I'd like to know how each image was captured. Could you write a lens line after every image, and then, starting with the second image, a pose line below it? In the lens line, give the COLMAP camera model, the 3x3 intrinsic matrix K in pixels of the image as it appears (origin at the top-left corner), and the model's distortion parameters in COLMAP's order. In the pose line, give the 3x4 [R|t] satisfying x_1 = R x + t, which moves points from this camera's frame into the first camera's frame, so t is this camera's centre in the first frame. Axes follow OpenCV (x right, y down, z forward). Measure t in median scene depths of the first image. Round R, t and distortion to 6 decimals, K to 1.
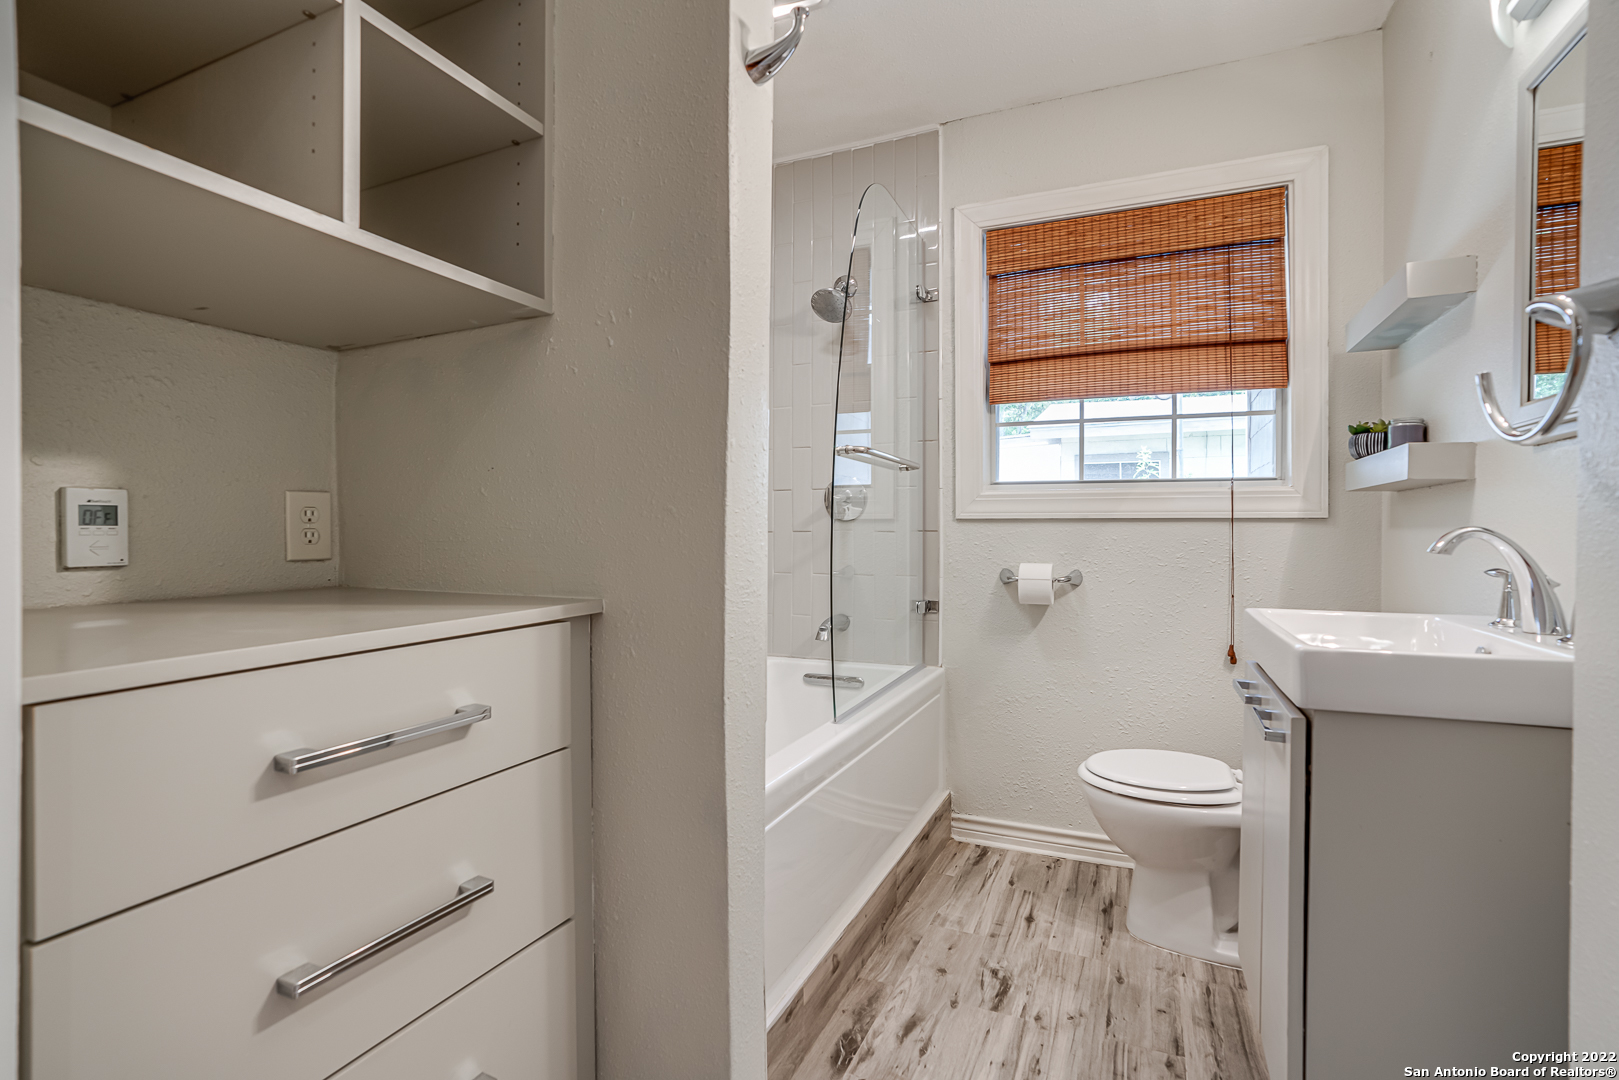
lens RADIAL K [[787.5, 0, 788.1], [0, 787.5, 528.1], [0, 0, 1]] dist [-0.068748, 0.036269]
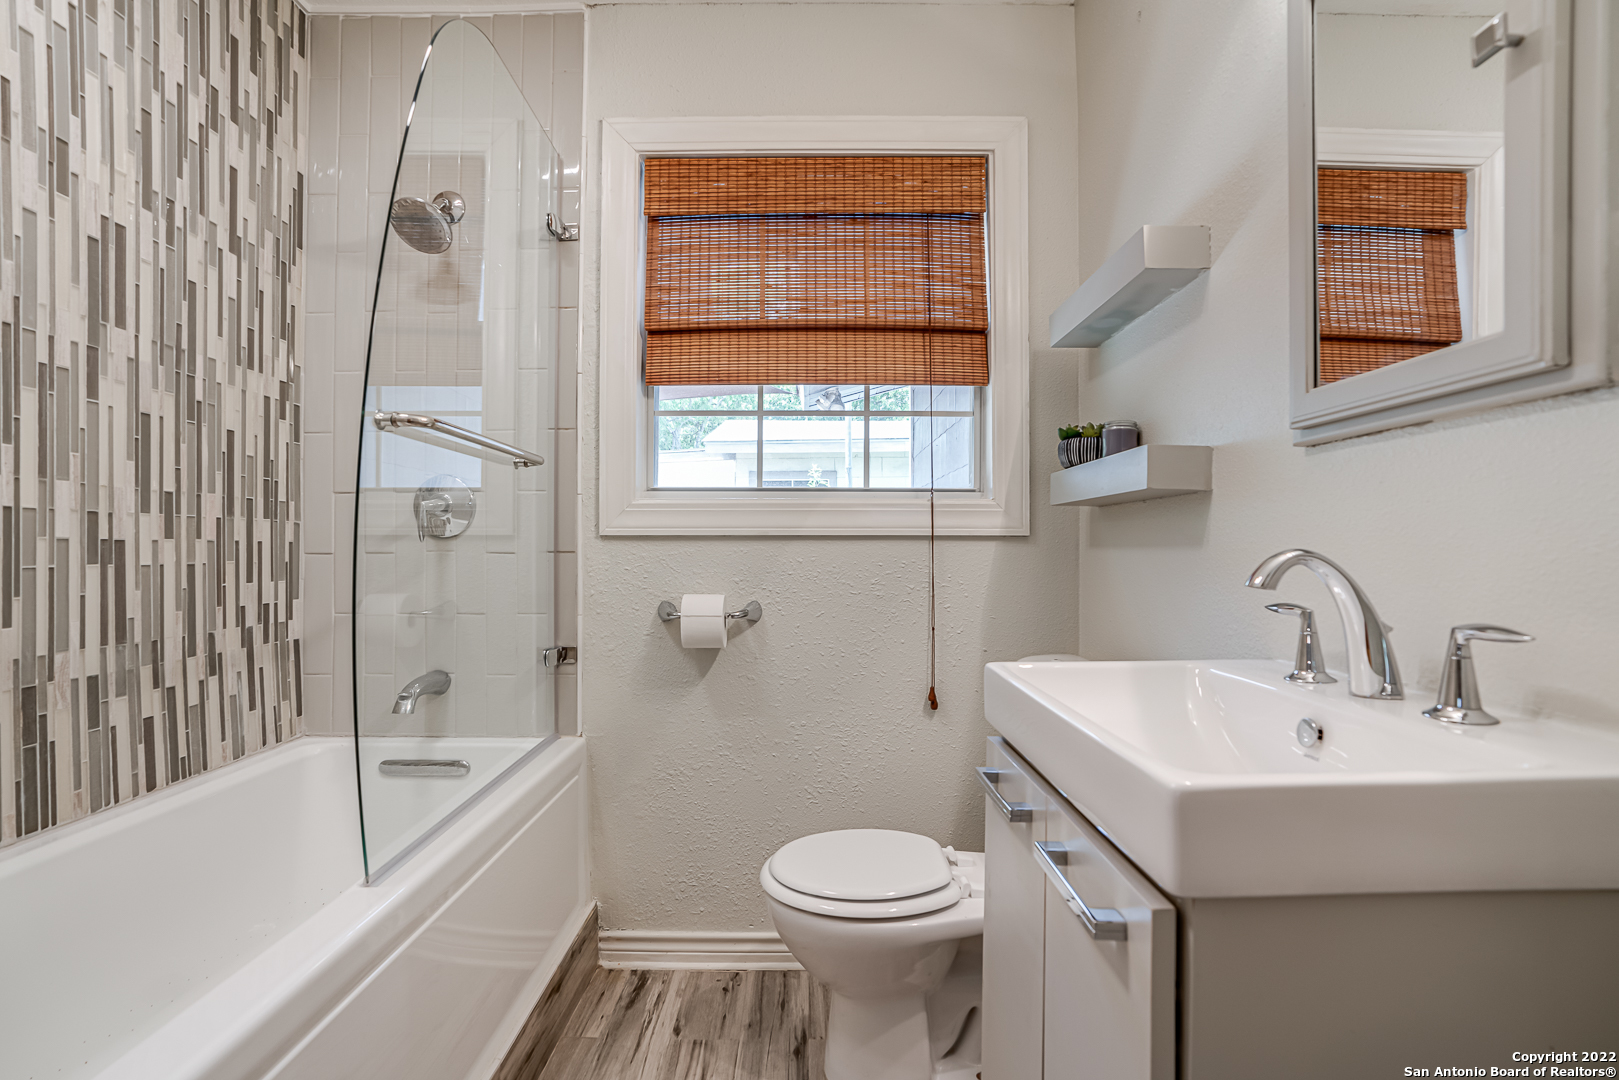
lens RADIAL K [[752.4, 0, 802.1], [0, 752.4, 546.2], [0, 0, 1]] dist [-0.063245, 0.028026]
pose [[0.911534, -0.002053, 0.411220, 0.101963], [0.000828, 0.999995, 0.003157, -0.003916], [-0.411225, -0.002537, 0.911531, 0.290475]]
